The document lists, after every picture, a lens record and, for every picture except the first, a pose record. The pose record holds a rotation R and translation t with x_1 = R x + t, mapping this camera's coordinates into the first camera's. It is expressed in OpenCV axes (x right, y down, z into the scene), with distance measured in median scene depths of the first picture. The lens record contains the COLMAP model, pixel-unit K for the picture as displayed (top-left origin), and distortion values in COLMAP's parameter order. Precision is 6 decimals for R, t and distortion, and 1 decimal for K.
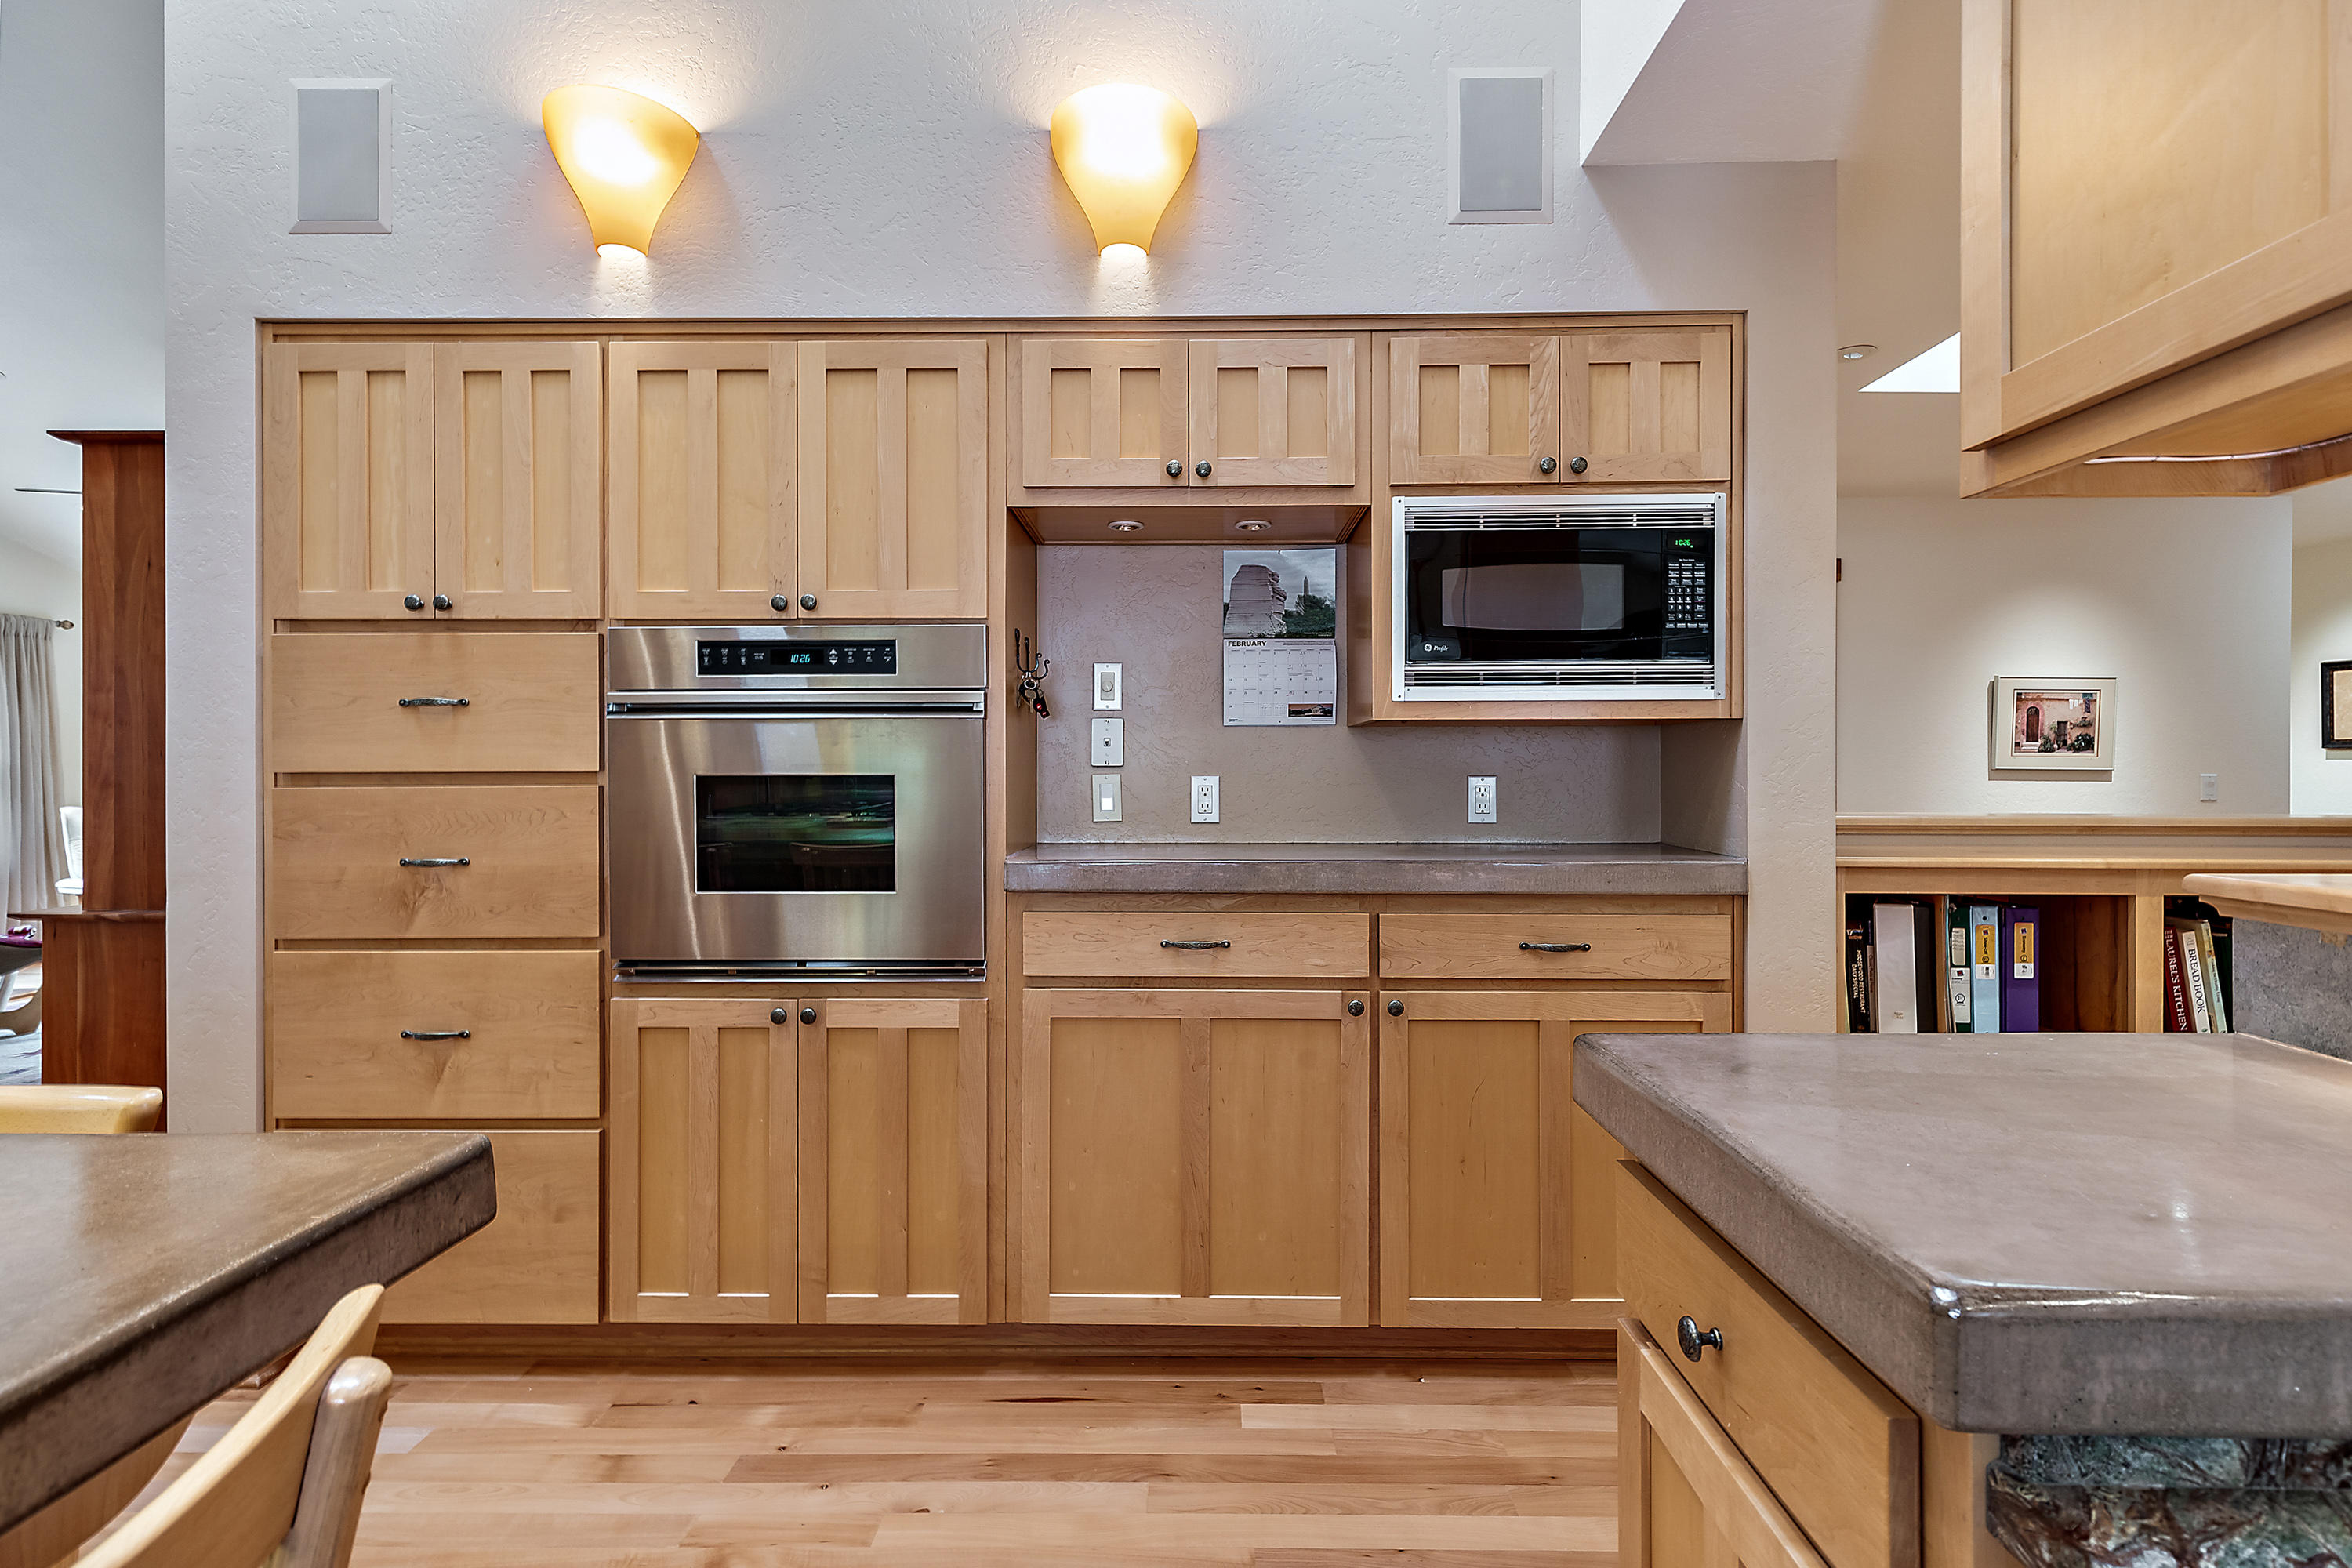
lens RADIAL K [[1082.9, 0, 1181.2], [0, 1082.9, 770.8], [0, 0, 1]] dist [0.006216, -0.000659]
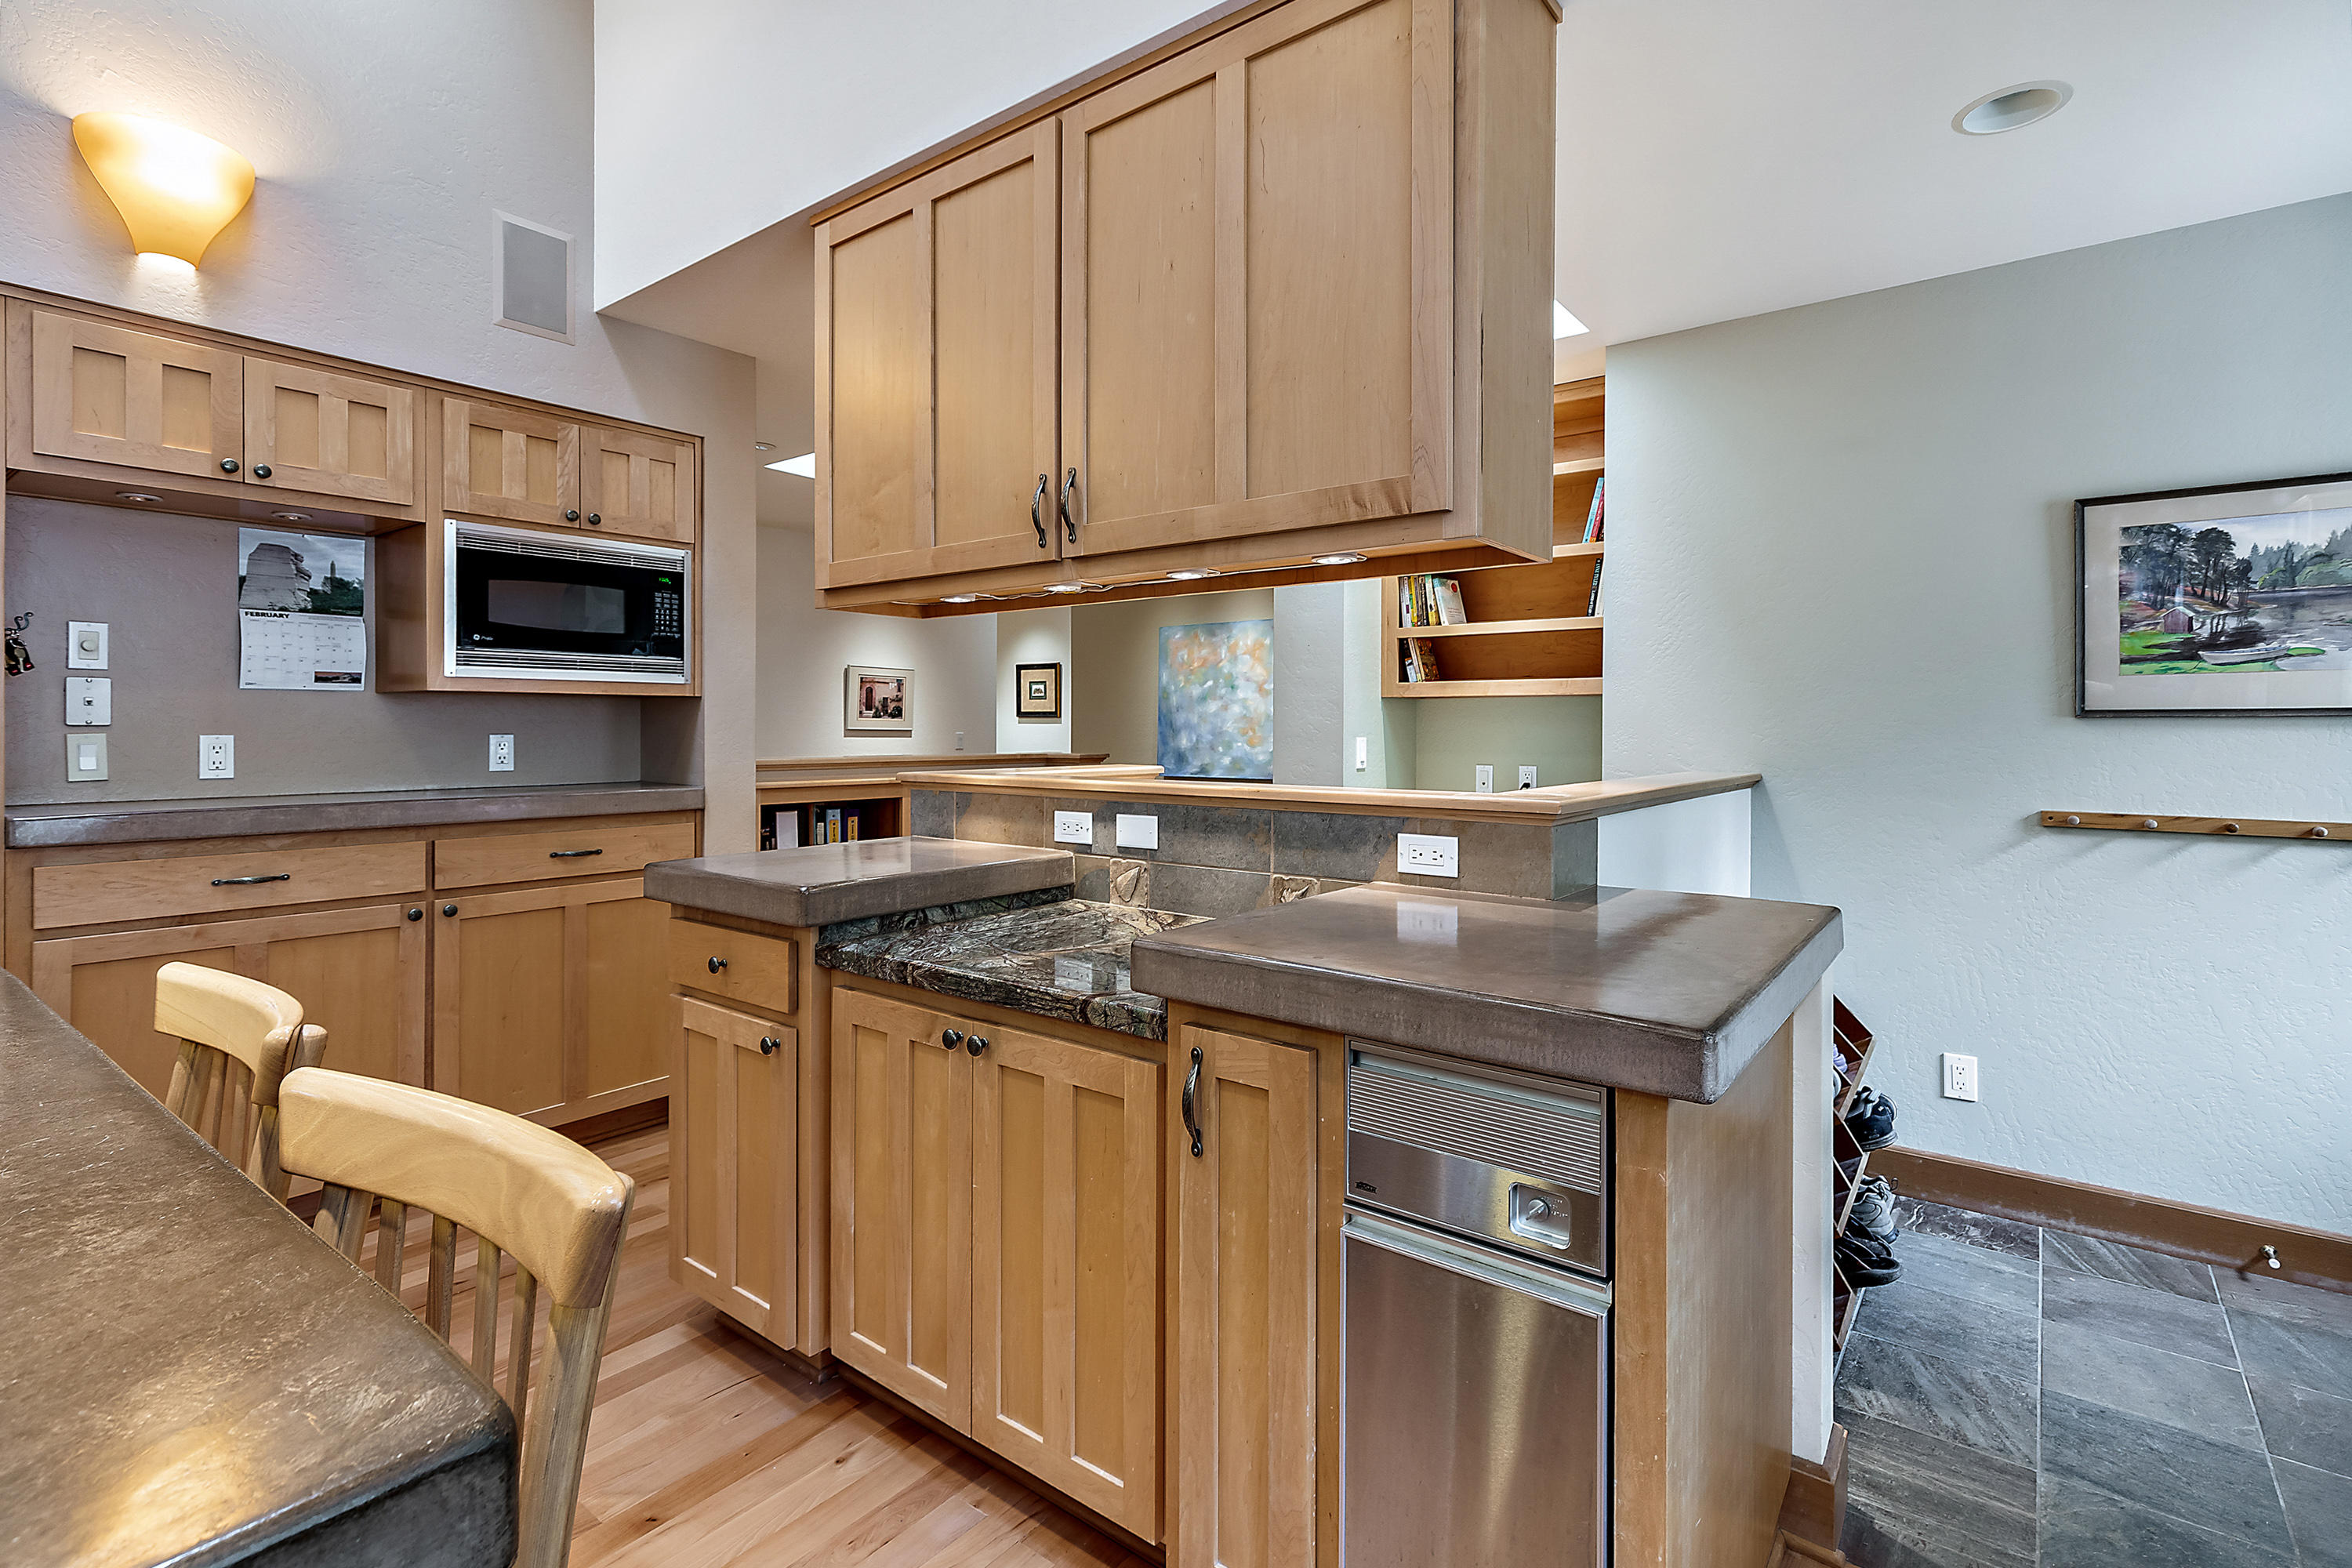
lens RADIAL K [[1082.9, 0, 1179.9], [0, 1082.9, 728.7], [0, 0, 1]] dist [0.006216, -0.000659]
pose [[0.596451, 0.001611, 0.802648, -0.325000], [0.000024, 0.999998, -0.002026, 0.001064], [-0.802649, 0.001228, 0.596450, -0.484723]]
